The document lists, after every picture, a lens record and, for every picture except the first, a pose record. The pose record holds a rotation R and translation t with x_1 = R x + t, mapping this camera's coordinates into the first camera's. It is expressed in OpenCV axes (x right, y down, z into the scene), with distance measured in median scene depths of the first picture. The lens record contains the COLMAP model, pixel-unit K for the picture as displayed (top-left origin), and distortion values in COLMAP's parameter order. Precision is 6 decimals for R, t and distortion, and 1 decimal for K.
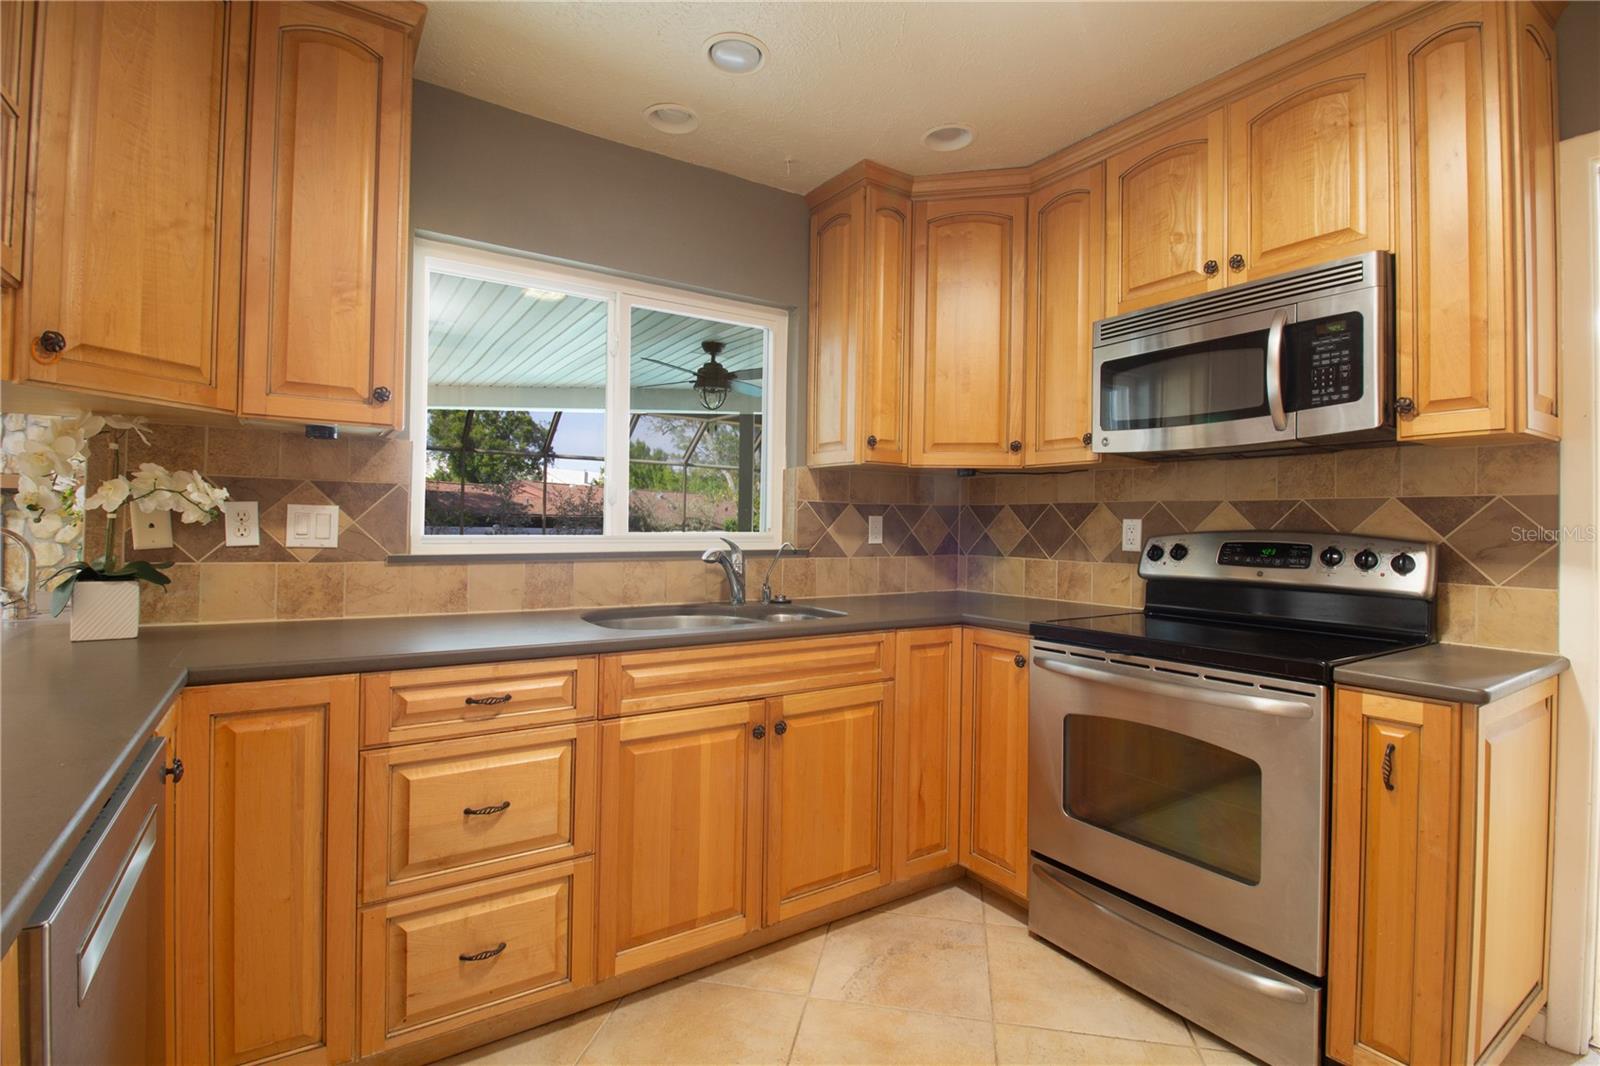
lens RADIAL K [[734.0, 0, 802.1], [0, 734.0, 518.9], [0, 0, 1]] dist [0.000602, -0.014108]
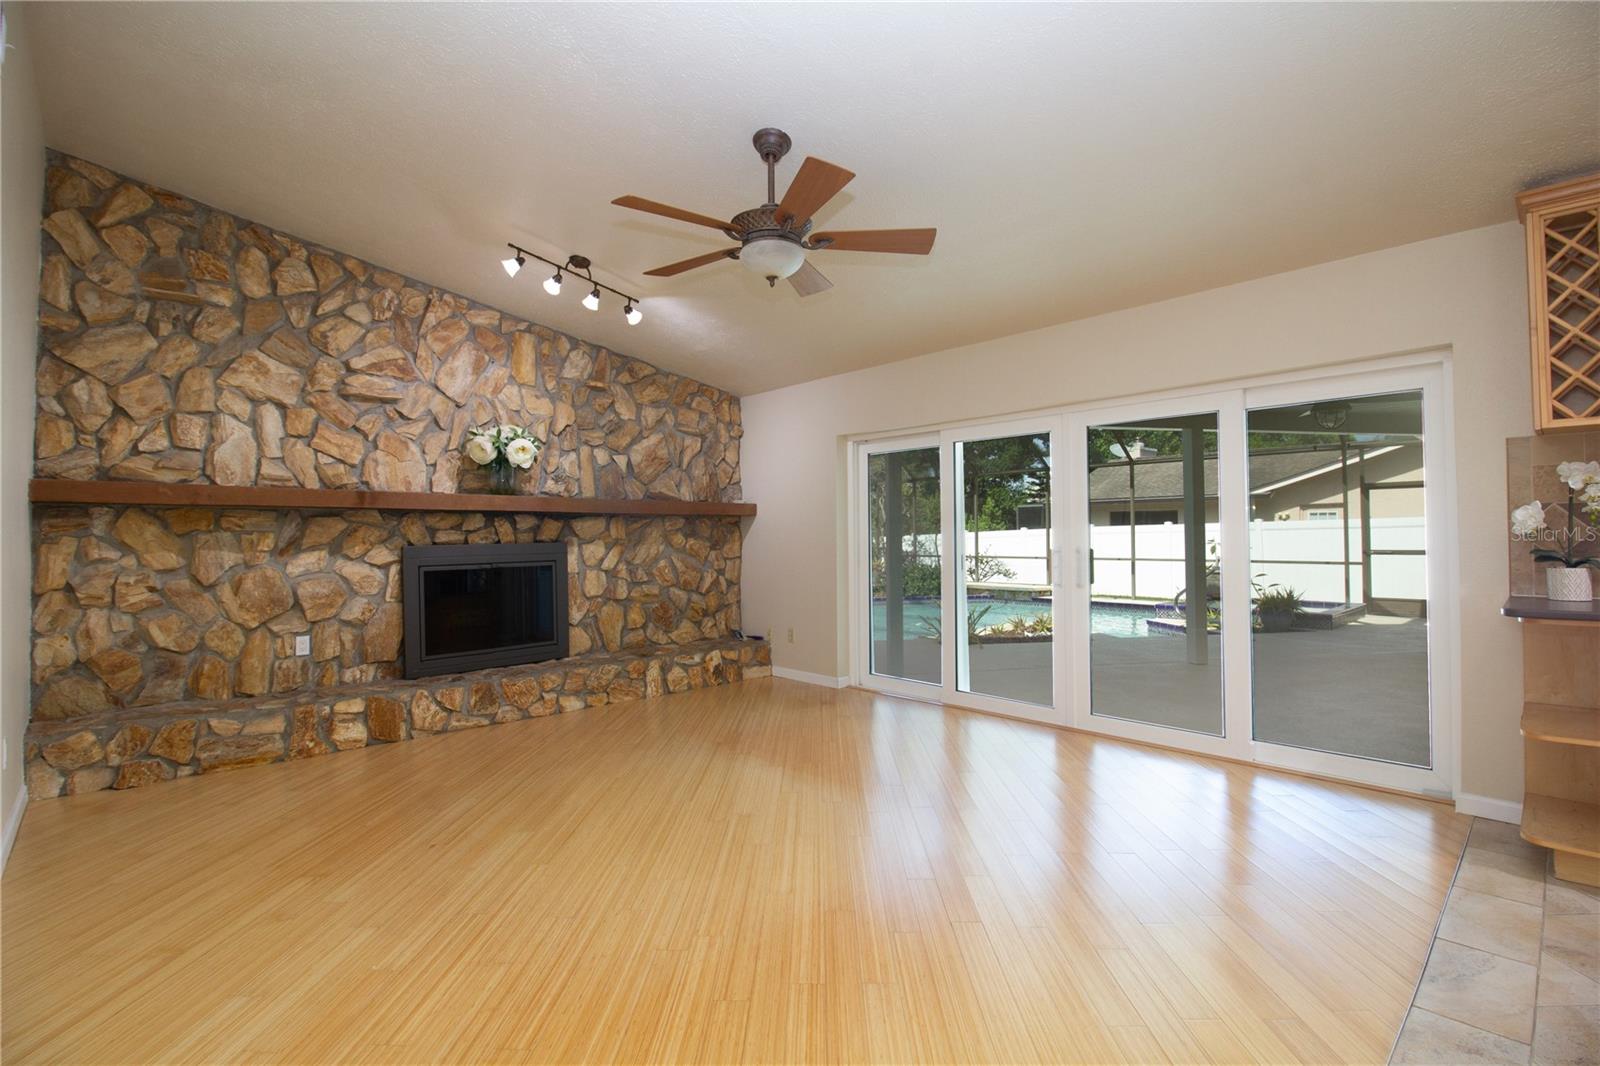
lens RADIAL K [[734.0, 0, 802.1], [0, 734.0, 518.9], [0, 0, 1]] dist [0.000602, -0.014108]
pose [[0.986199, -0.021428, 0.164173, -2.789234], [0.023727, 0.999646, -0.012054, -0.047683], [-0.163857, 0.015783, 0.986358, 0.074591]]
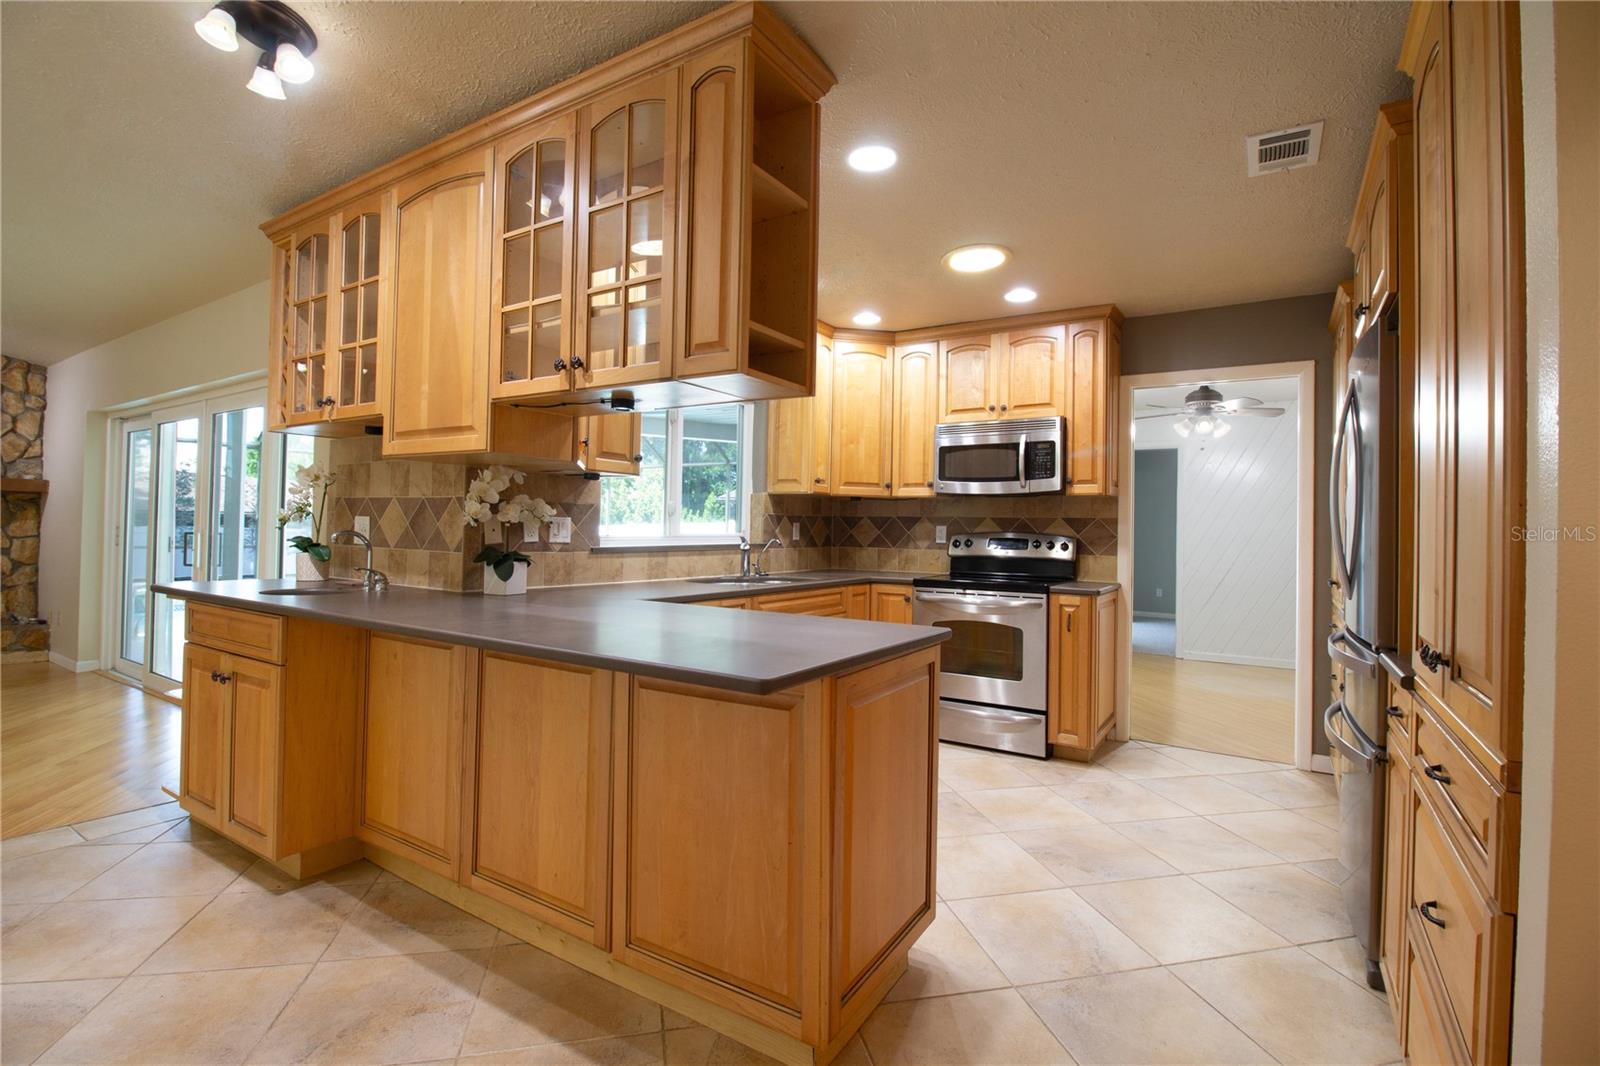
lens RADIAL K [[734.0, 0, 802.1], [0, 734.0, 518.9], [0, 0, 1]] dist [0.000602, -0.014108]
pose [[0.912960, 0.006702, 0.407994, -0.819660], [-0.007348, 0.999973, 0.000016, -0.019169], [-0.407982, -0.003013, 0.912985, -0.727060]]
